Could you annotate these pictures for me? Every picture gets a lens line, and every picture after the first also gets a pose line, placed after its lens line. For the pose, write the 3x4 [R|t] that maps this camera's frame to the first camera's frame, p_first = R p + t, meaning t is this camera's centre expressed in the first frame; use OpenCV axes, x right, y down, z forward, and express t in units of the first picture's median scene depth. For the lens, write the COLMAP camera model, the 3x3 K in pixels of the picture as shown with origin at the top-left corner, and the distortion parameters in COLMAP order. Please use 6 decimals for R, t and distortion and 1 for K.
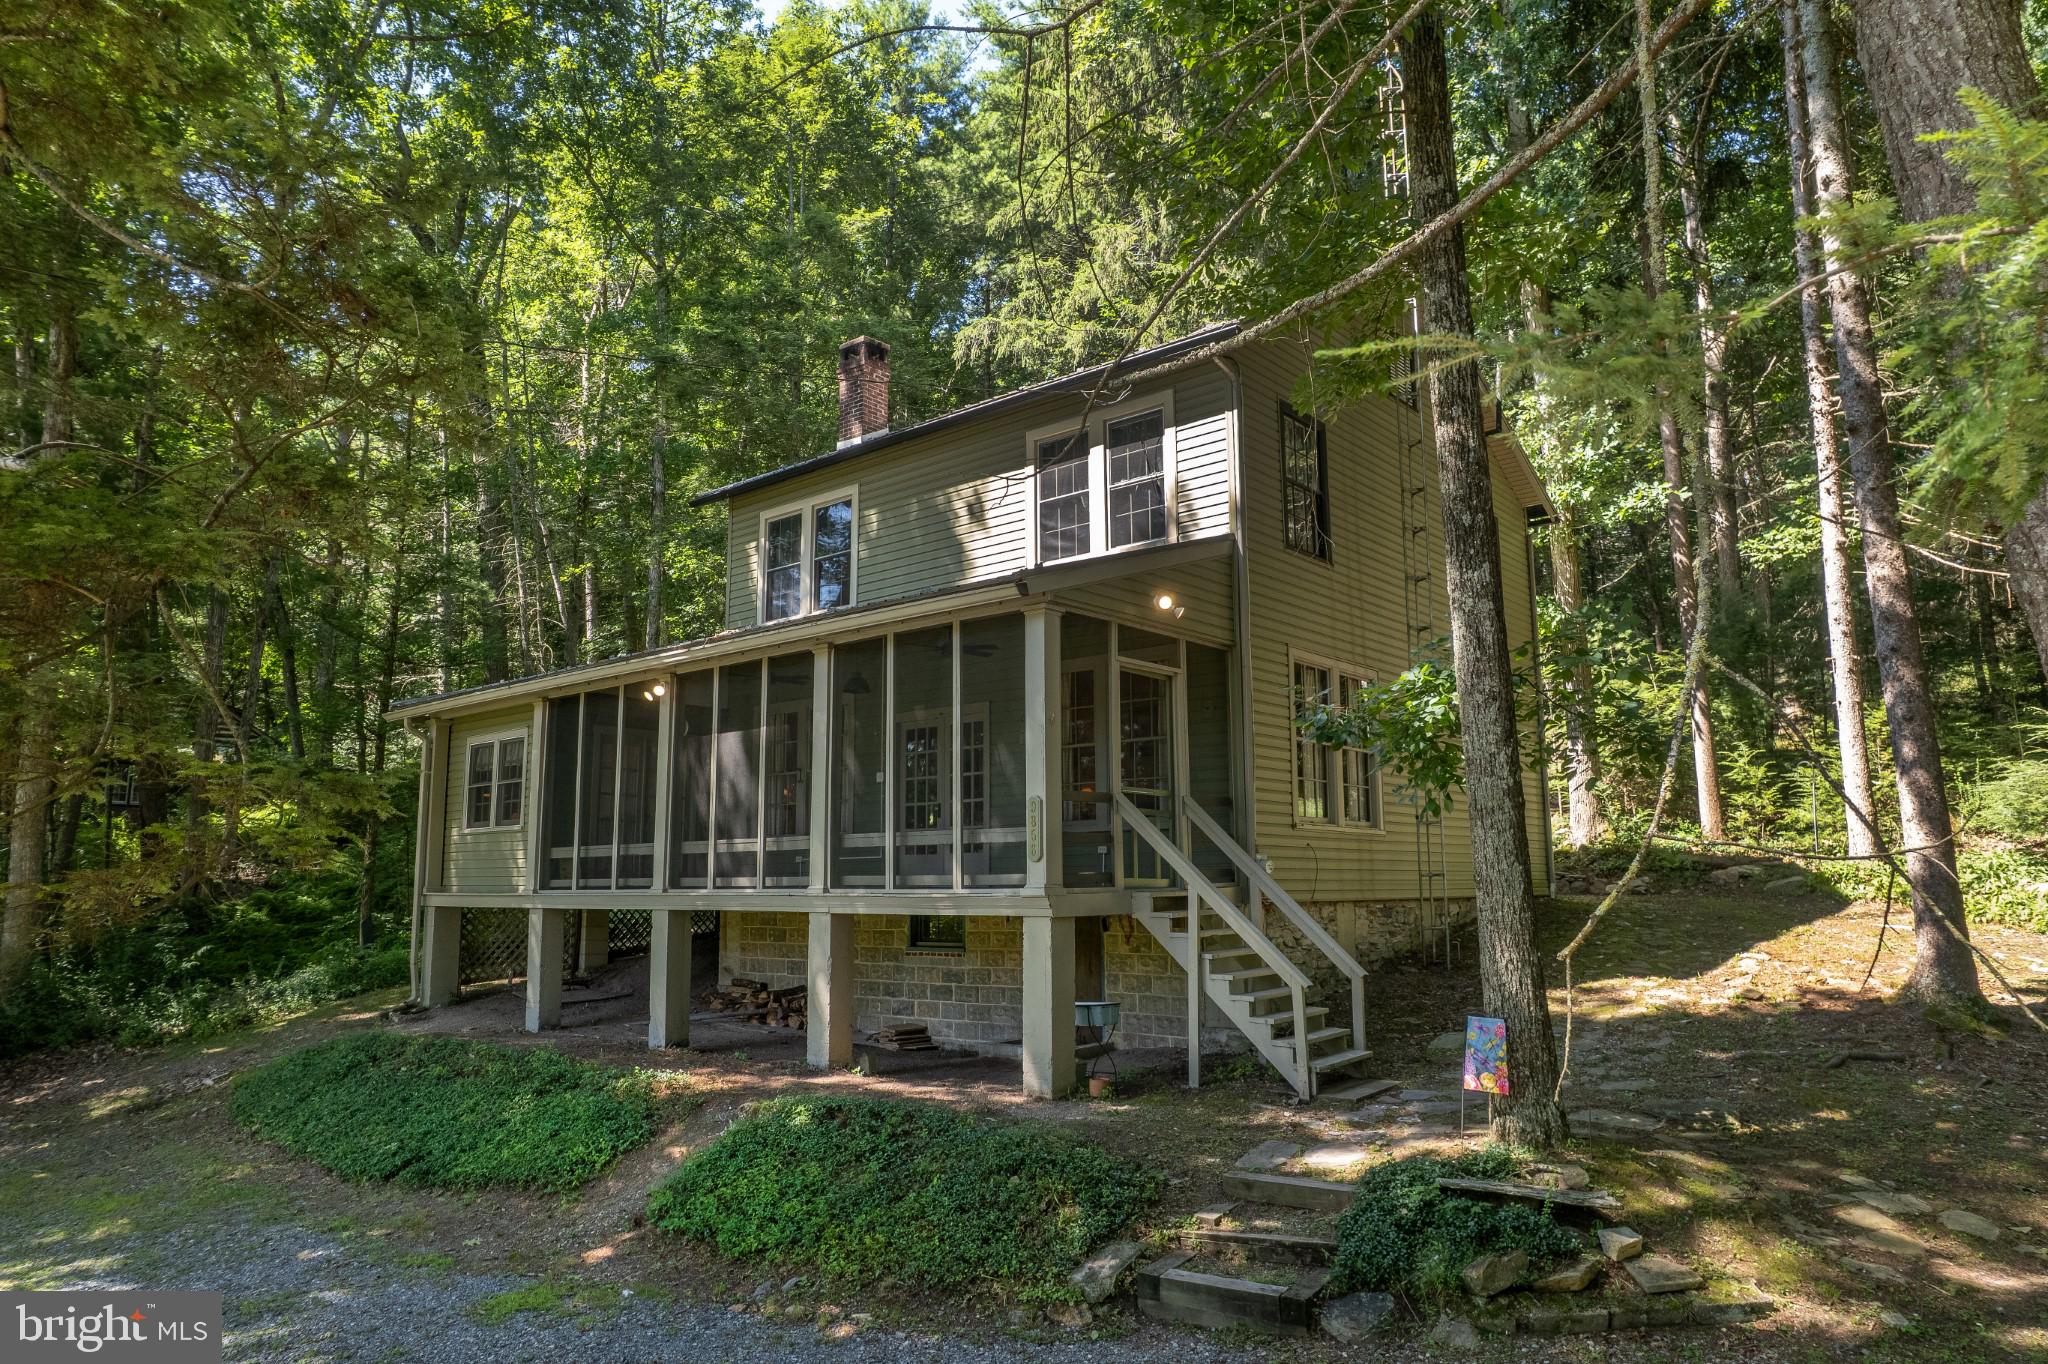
lens RADIAL K [[1319.7, 0, 1024.0], [0, 1319.7, 677.8], [0, 0, 1]] dist [-0.089249, 0.081044]
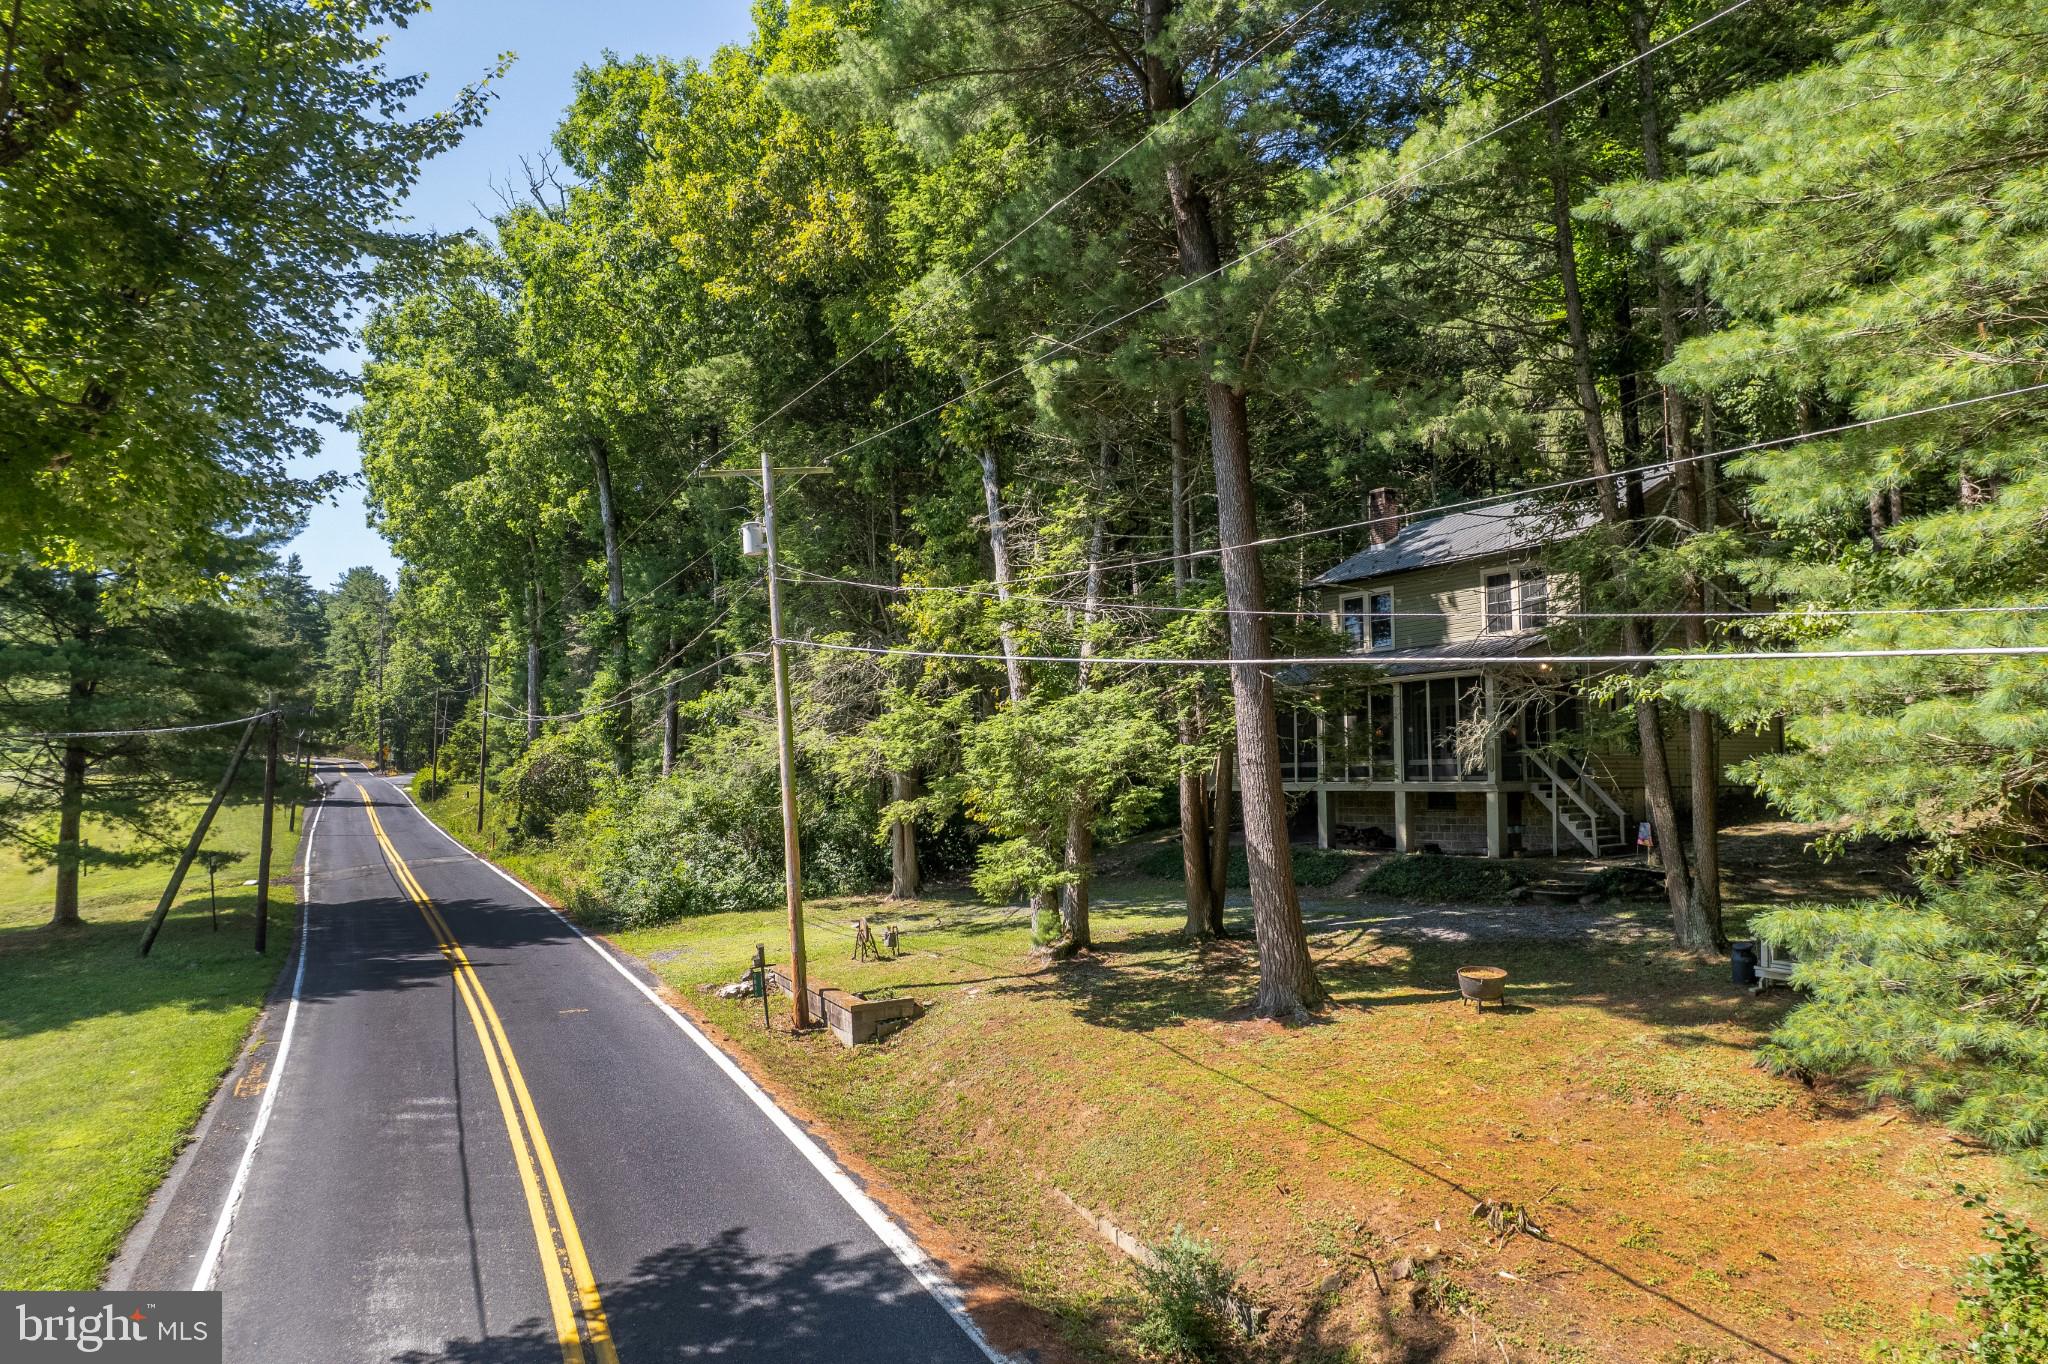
lens RADIAL K [[1319.7, 0, 1024.0], [0, 1319.7, 677.8], [0, 0, 1]] dist [-0.089249, 0.081044]
pose [[0.948954, -0.020003, -0.314780, -0.034693], [0.045239, 0.996300, 0.073069, -0.187941], [0.312154, -0.083580, 0.946348, -1.175468]]
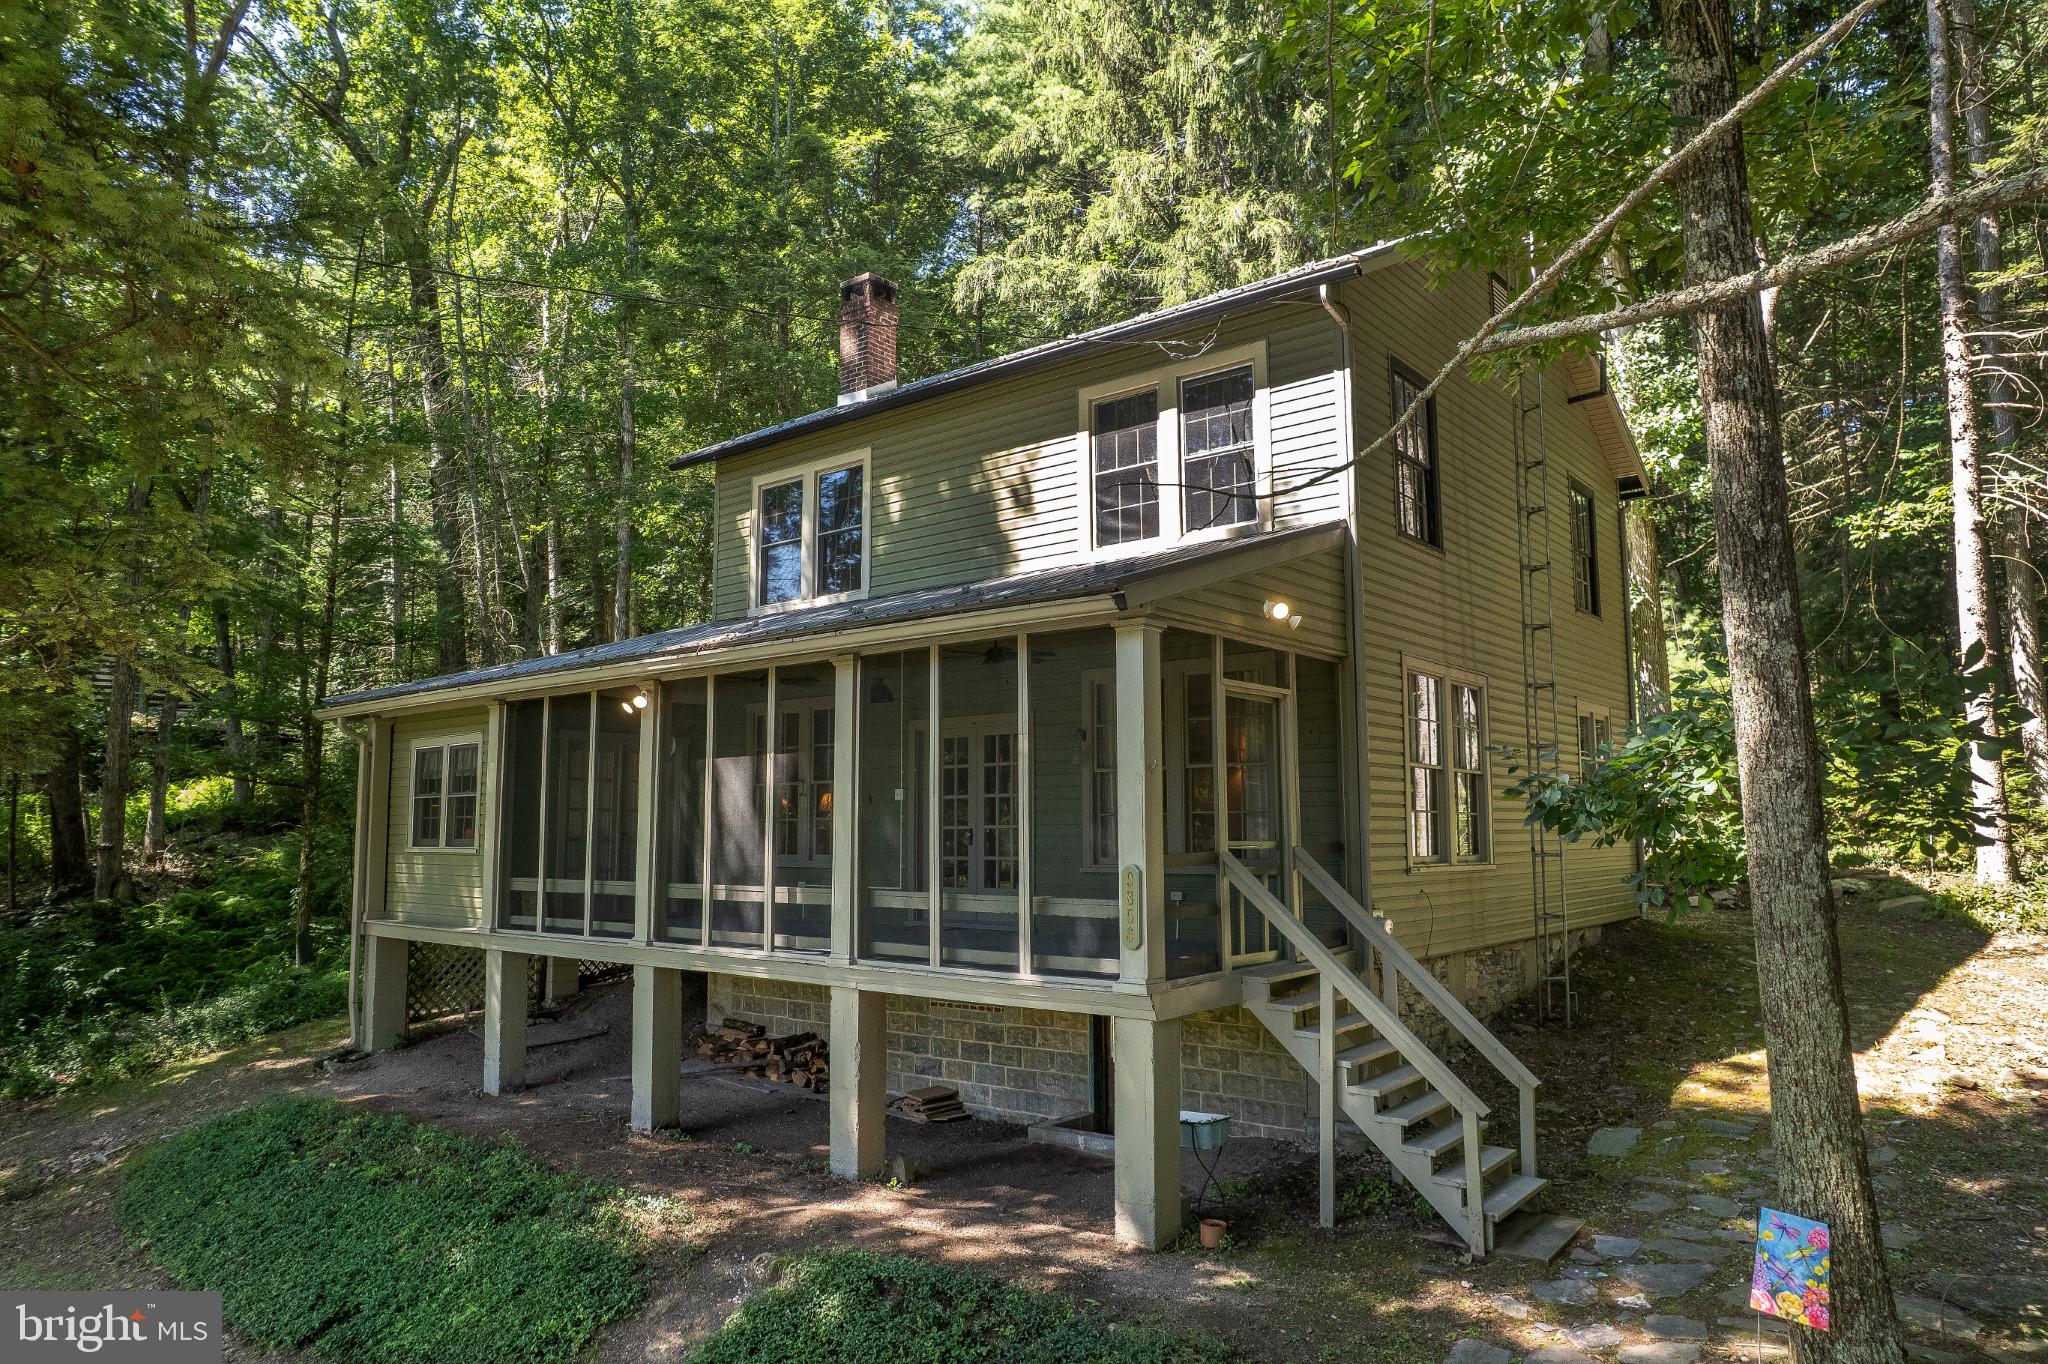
lens RADIAL K [[1319.7, 0, 1024.0], [0, 1319.7, 677.8], [0, 0, 1]] dist [-0.089249, 0.081044]
pose [[0.999658, 0.004533, 0.025764, -0.050501], [-0.005573, 0.999166, 0.040456, -0.034898], [-0.025559, -0.040586, 0.998849, 0.147740]]
